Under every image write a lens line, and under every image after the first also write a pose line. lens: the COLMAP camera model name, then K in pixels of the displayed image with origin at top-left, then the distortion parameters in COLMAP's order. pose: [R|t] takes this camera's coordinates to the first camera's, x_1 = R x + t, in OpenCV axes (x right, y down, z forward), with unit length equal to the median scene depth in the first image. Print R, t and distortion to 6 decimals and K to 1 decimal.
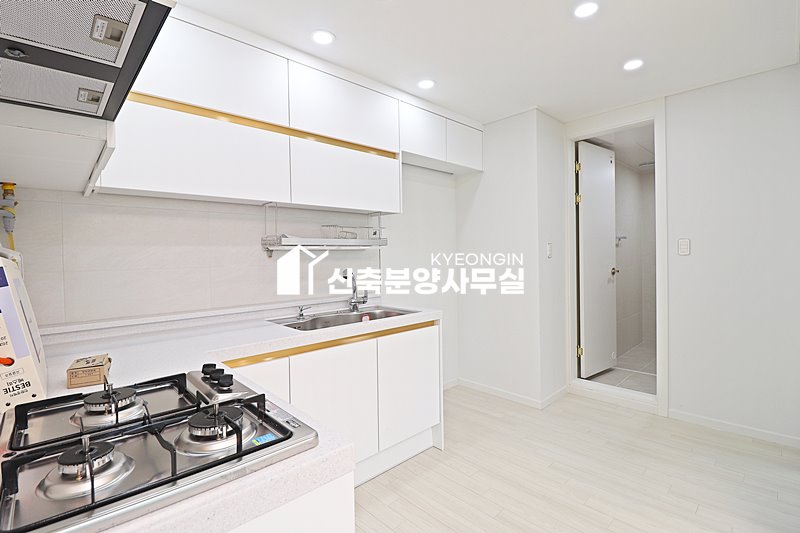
lens RADIAL K [[374.0, 0, 393.6], [0, 374.0, 265.0], [0, 0, 1]] dist [-0.005931, -0.007326]
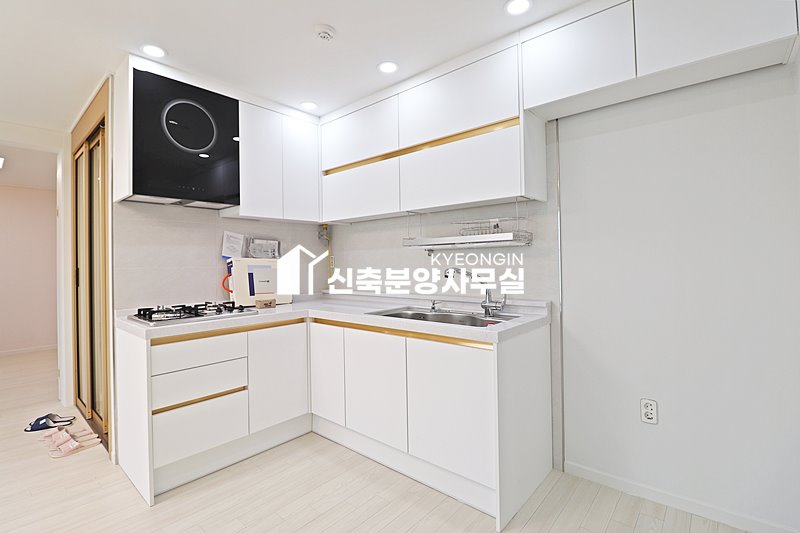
lens RADIAL K [[374.0, 0, 401.6], [0, 374.0, 261.9], [0, 0, 1]] dist [-0.005931, -0.007326]
pose [[0.117622, 0.015599, -0.992936, 0.793534], [-0.004311, 0.999875, 0.015197, -0.018279], [0.993049, 0.002493, 0.117674, 0.735306]]
